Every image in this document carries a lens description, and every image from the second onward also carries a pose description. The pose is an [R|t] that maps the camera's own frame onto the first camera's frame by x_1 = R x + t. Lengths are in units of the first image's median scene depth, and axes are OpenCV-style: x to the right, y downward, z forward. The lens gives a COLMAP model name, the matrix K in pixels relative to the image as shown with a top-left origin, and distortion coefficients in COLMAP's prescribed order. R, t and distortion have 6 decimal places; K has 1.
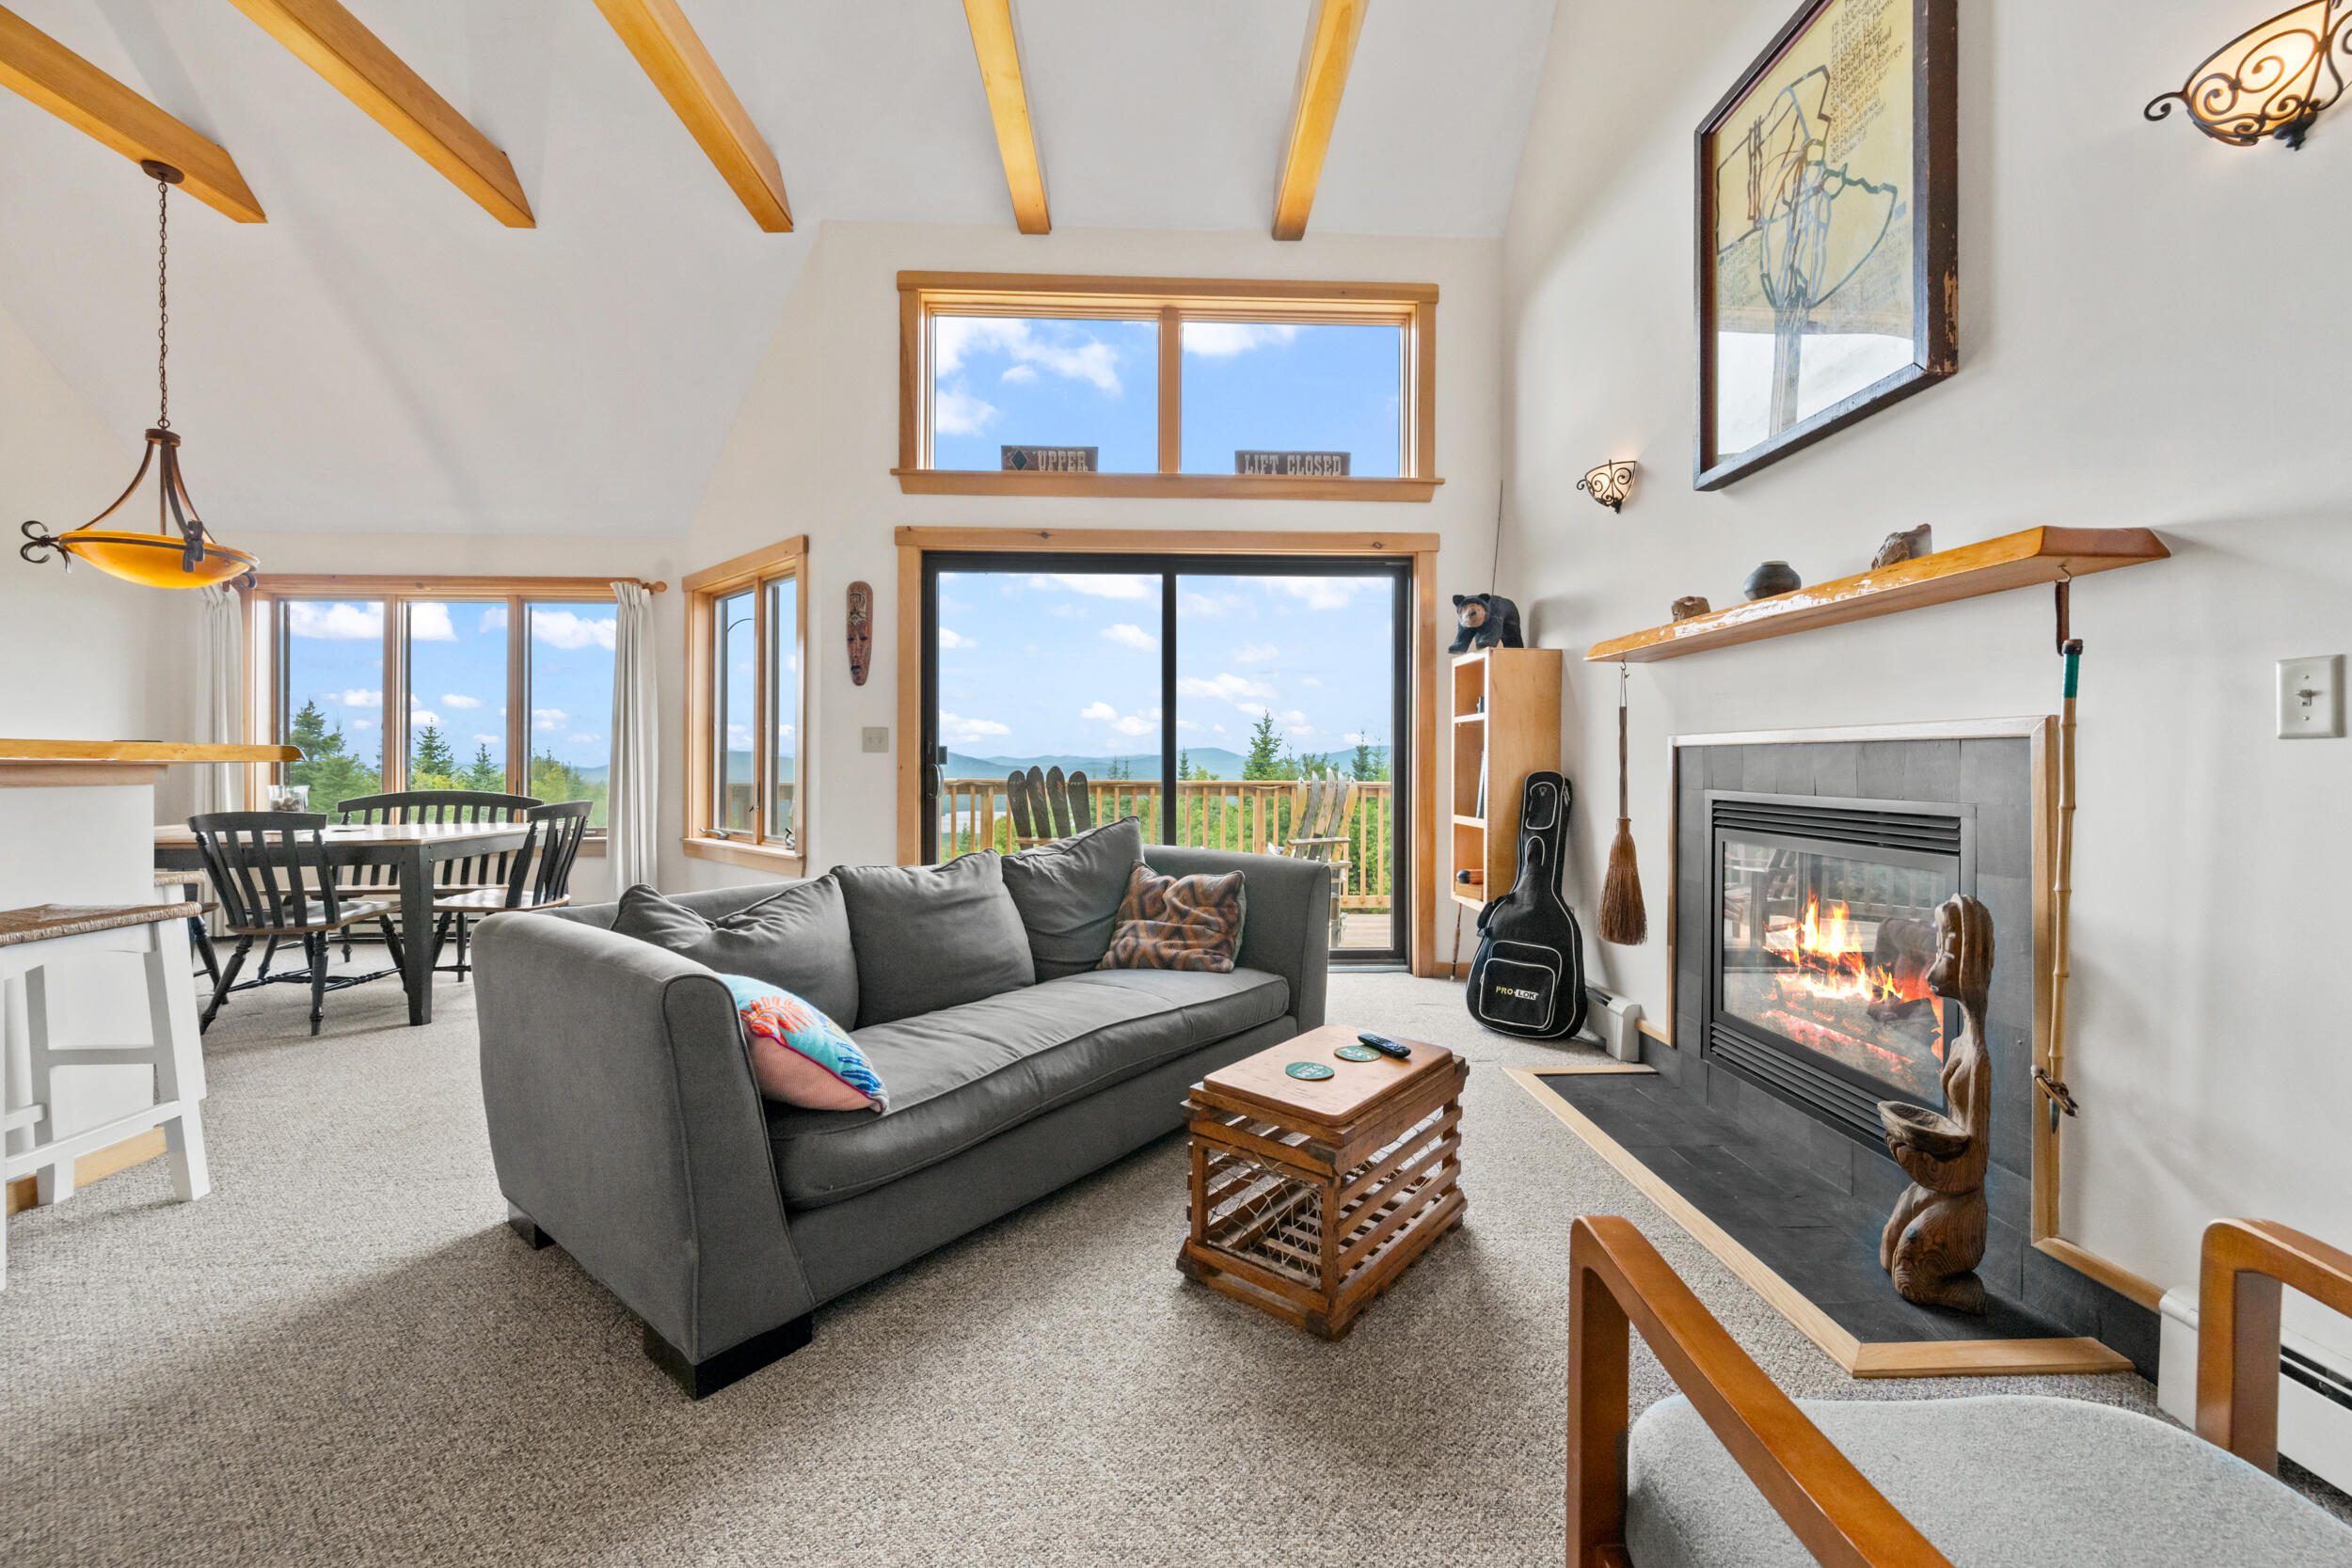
lens RADIAL K [[929.6, 0, 1185.1], [0, 929.6, 754.7], [0, 0, 1]] dist [-0.001039, -0.000234]
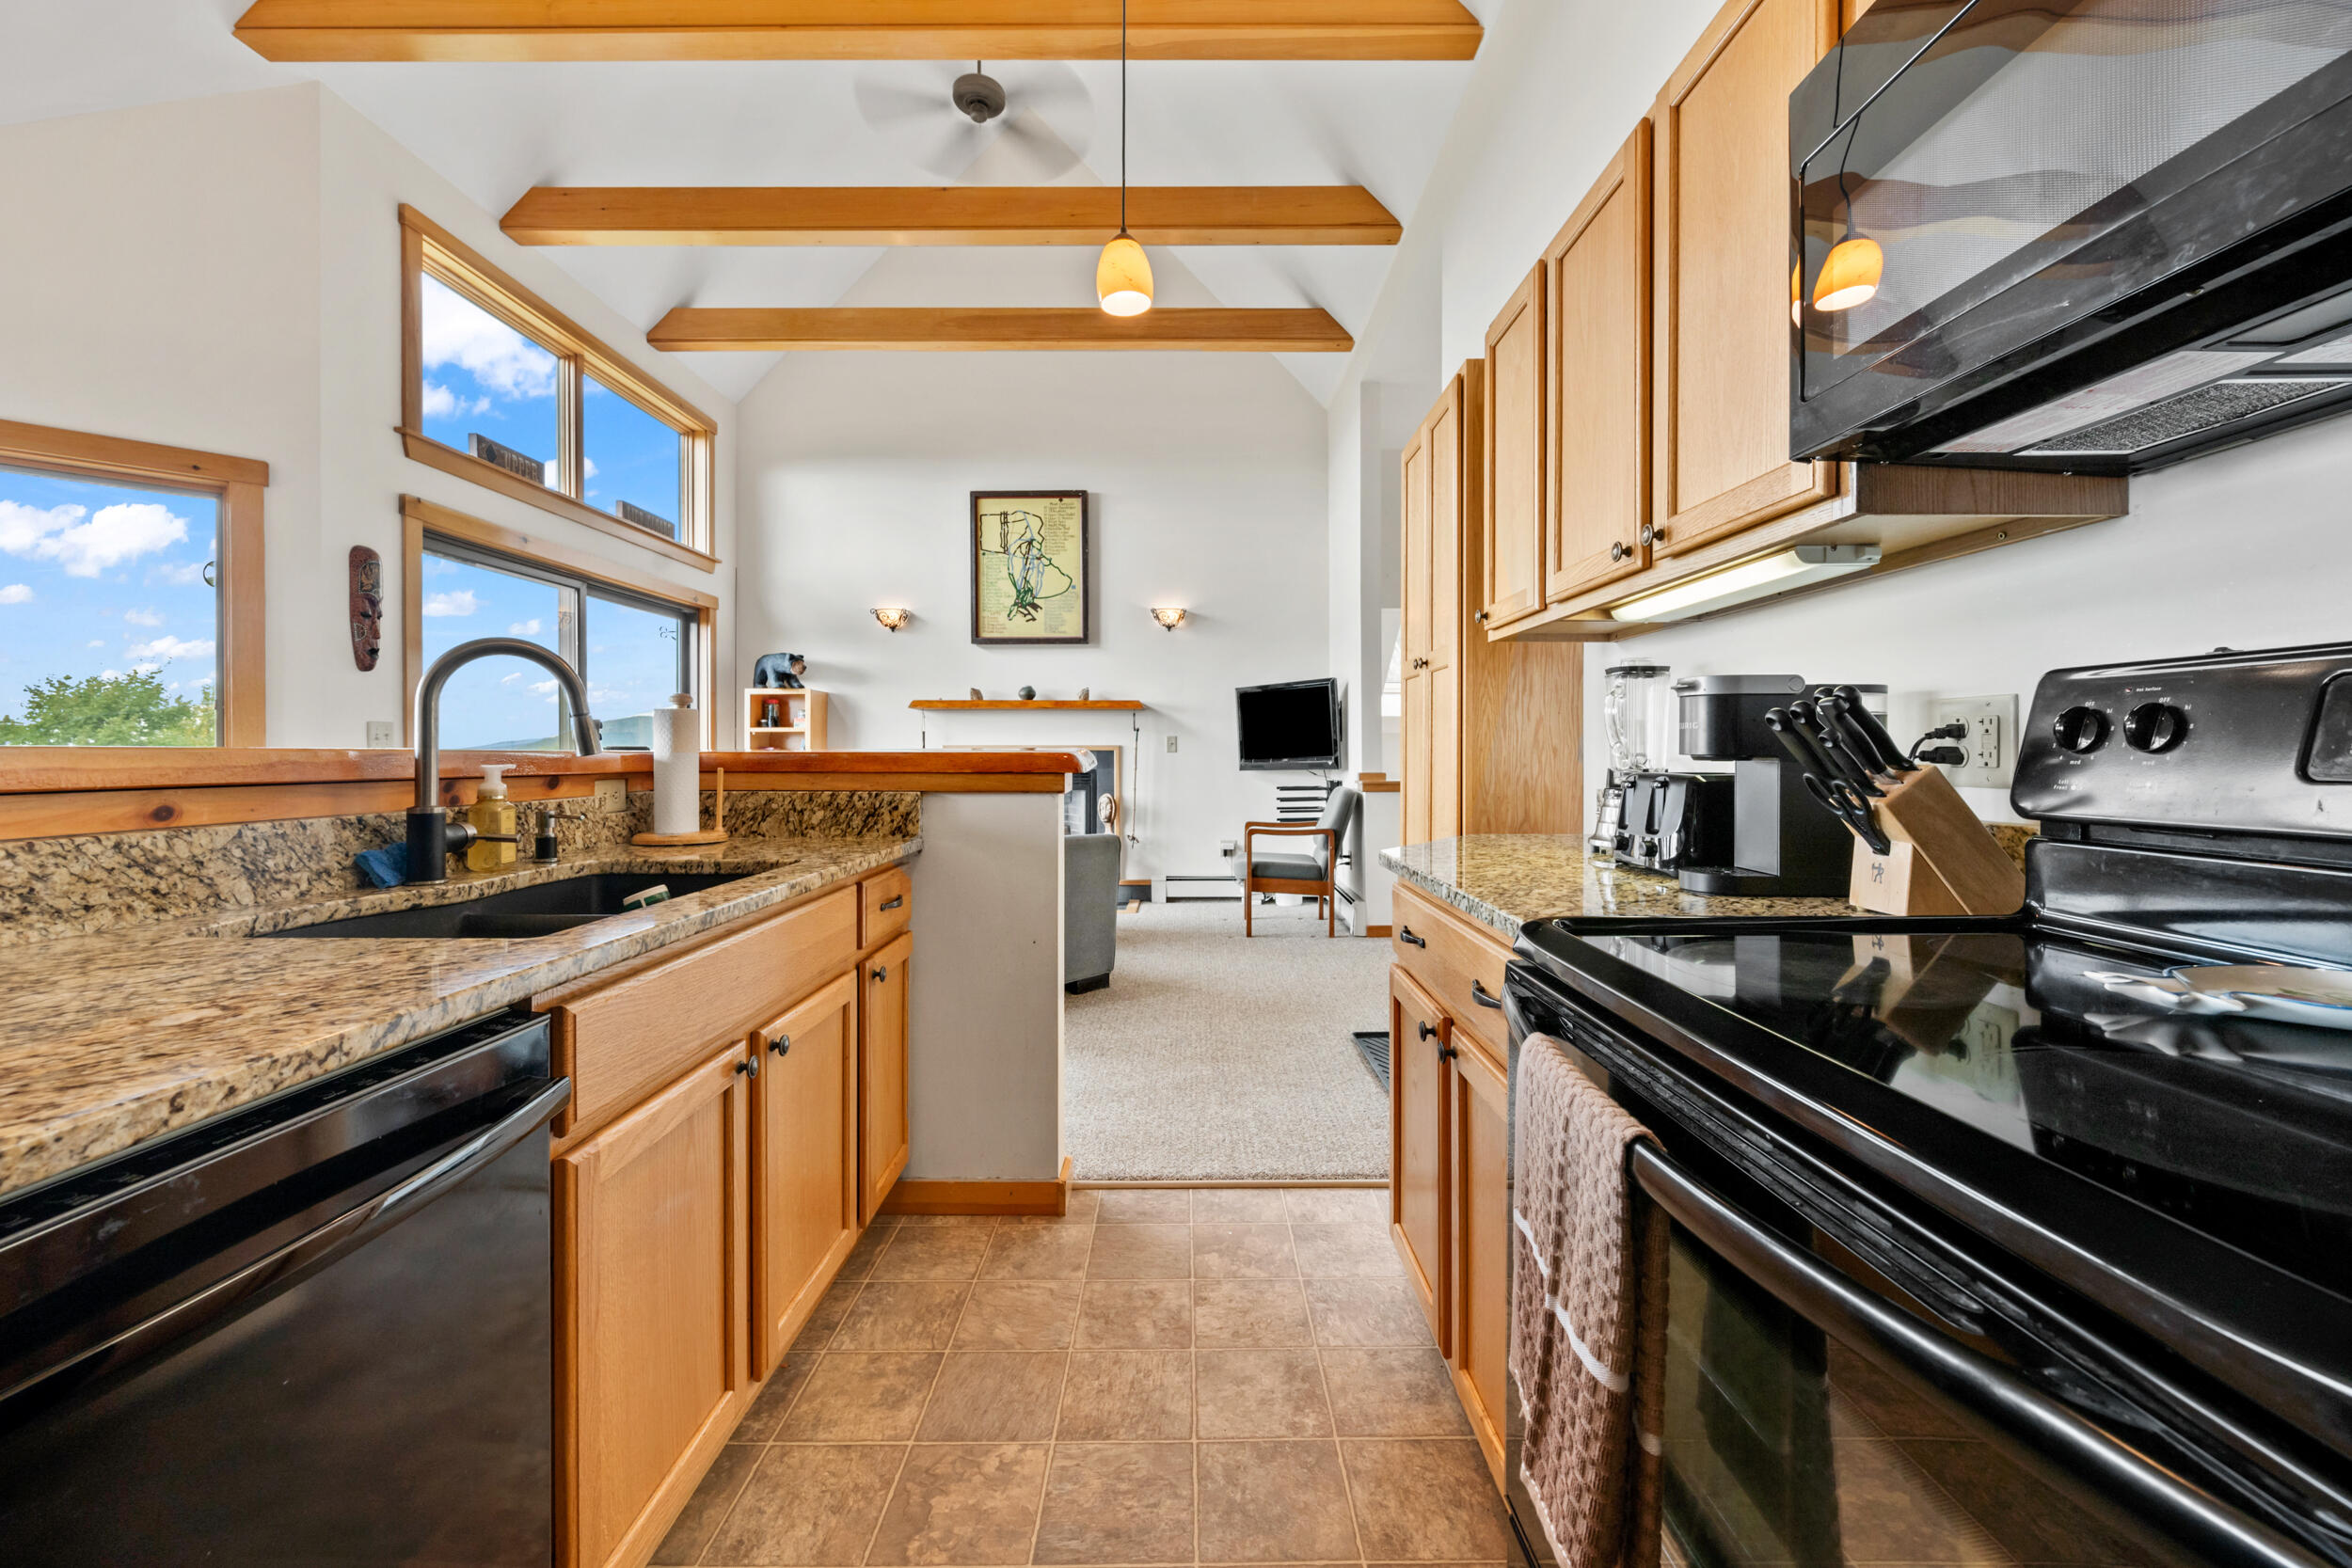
lens RADIAL K [[918.3, 0, 1180.7], [0, 918.3, 755.4], [0, 0, 1]] dist [0.000187, -0.000042]
pose [[0.045392, -0.004496, 0.998959, -1.379481], [-0.006834, 0.999965, 0.004811, -0.010279], [-0.998946, -0.007045, 0.045359, 0.274250]]
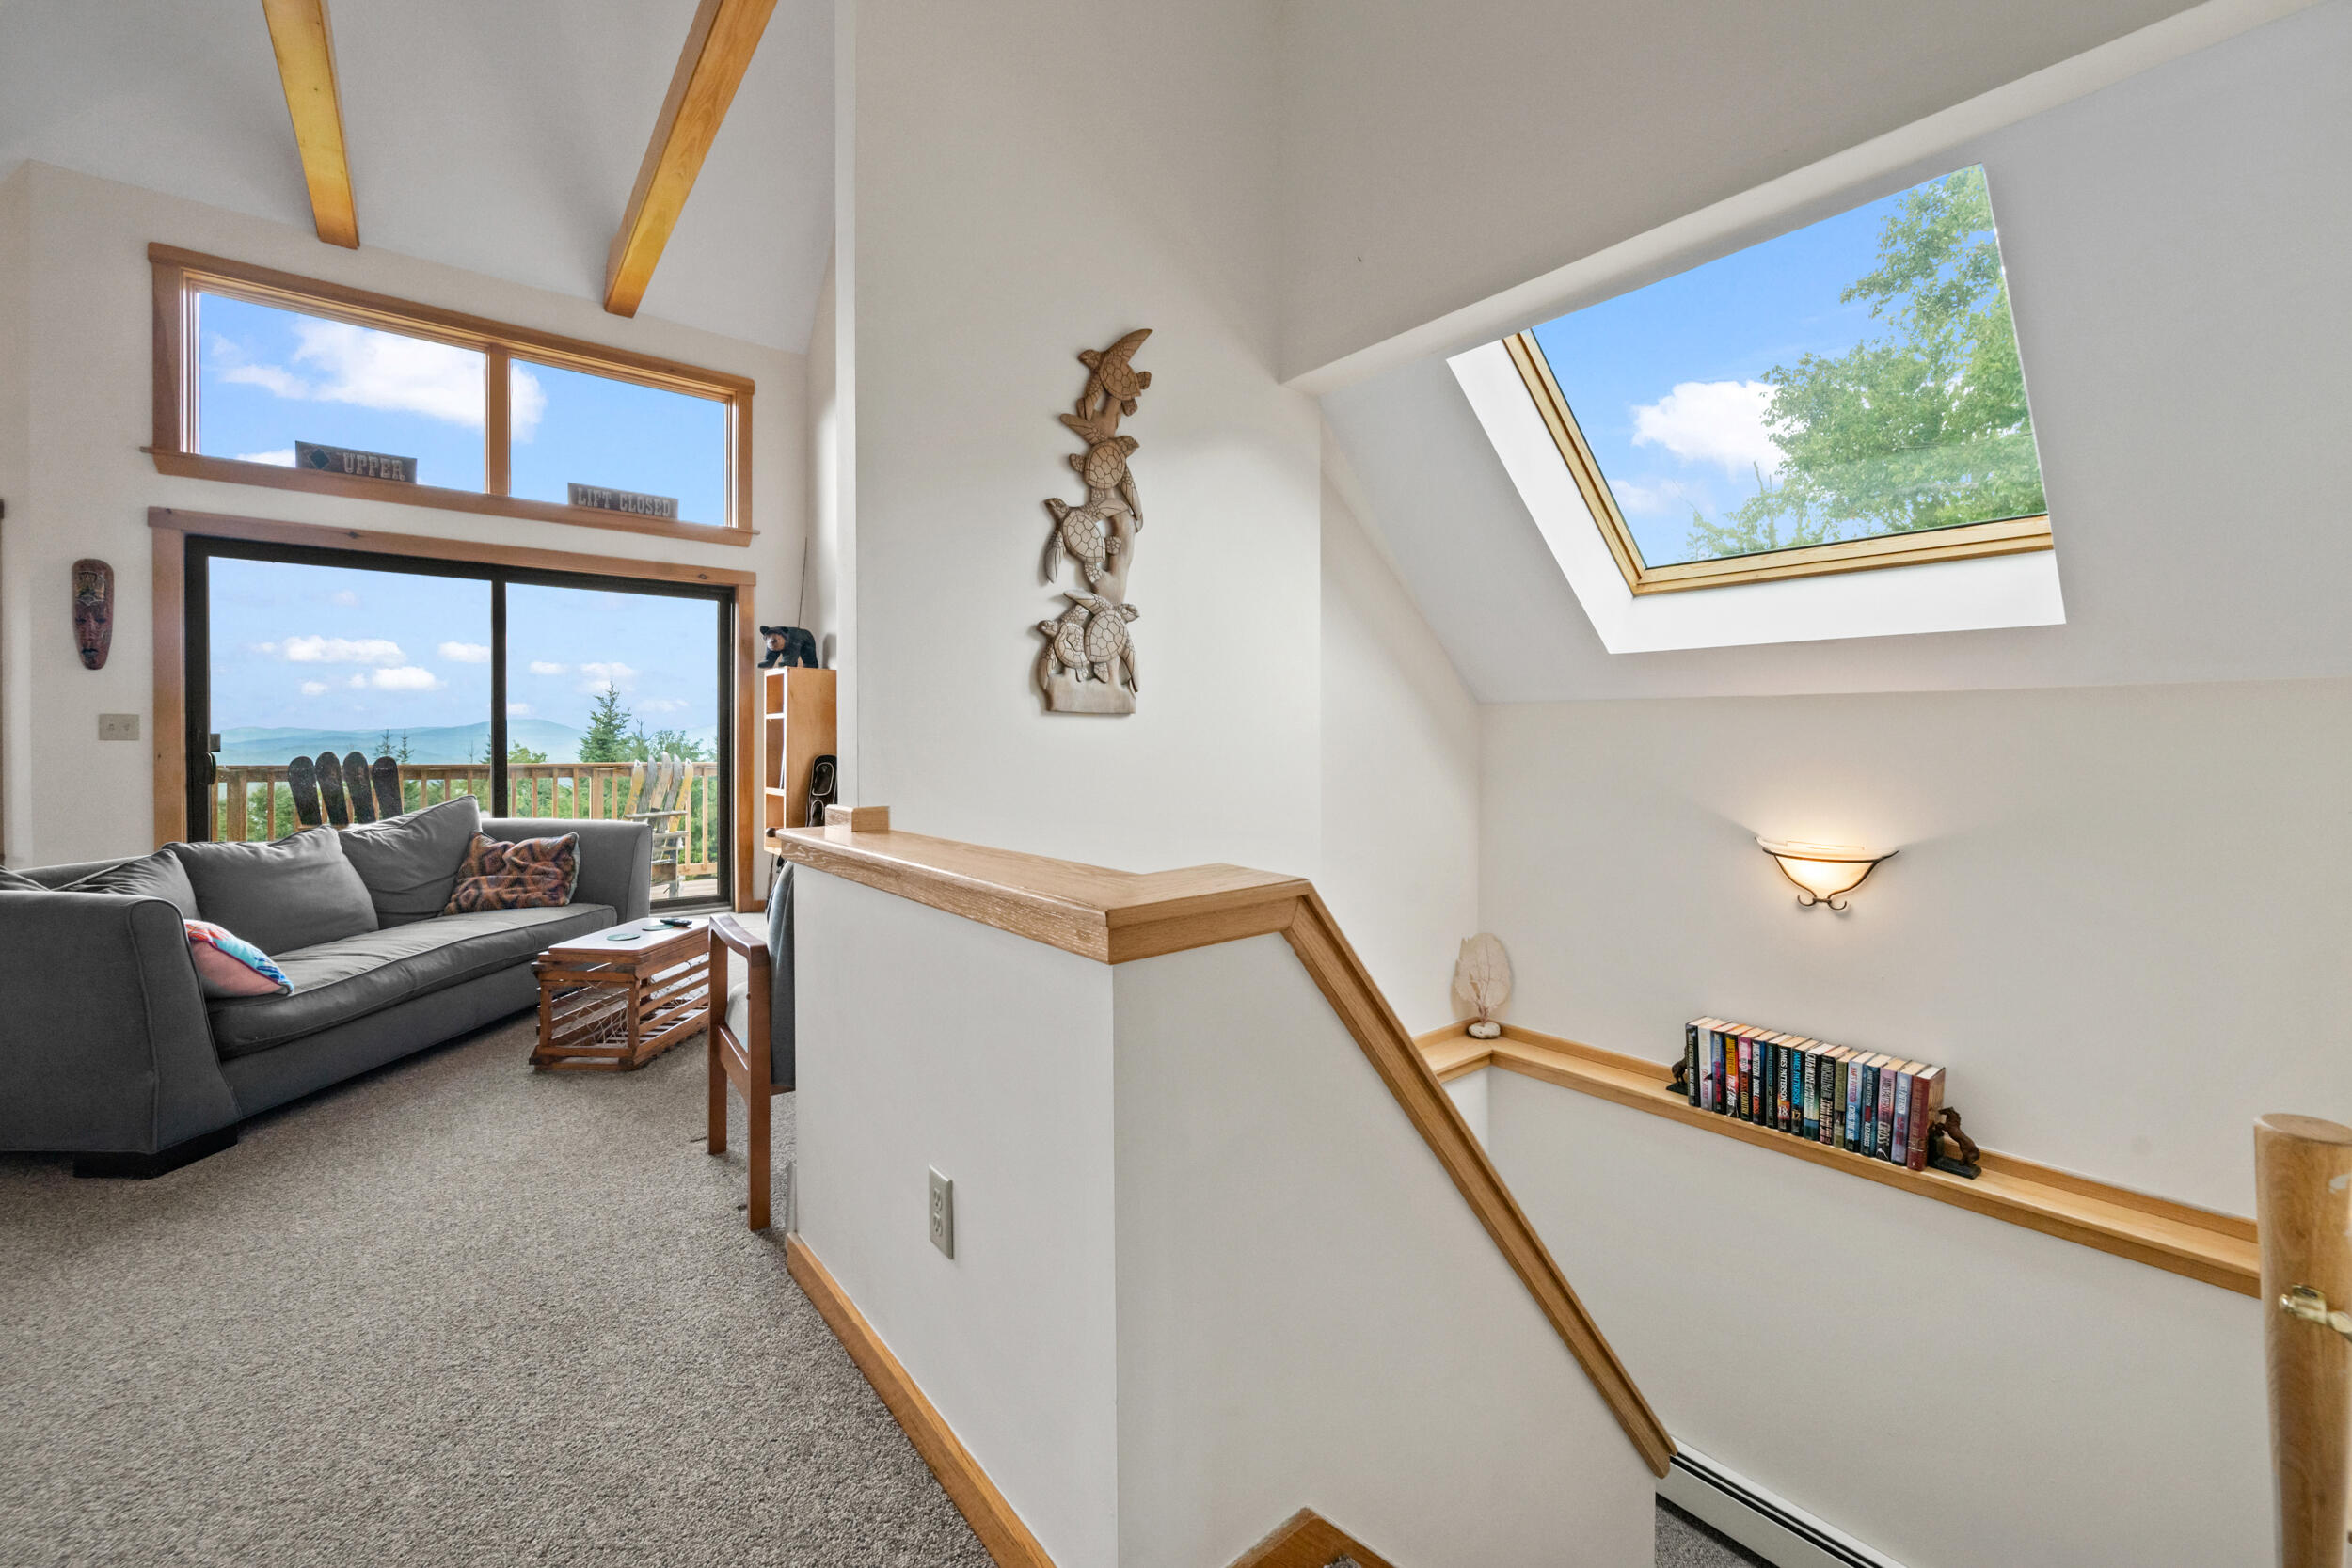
lens RADIAL K [[929.6, 0, 1185.1], [0, 929.6, 754.7], [0, 0, 1]] dist [-0.001039, -0.000234]
pose [[0.802820, -0.007808, 0.596170, -0.027451], [-0.007542, 0.999701, 0.023249, -0.021888], [-0.596173, -0.023161, 0.802522, -0.514298]]
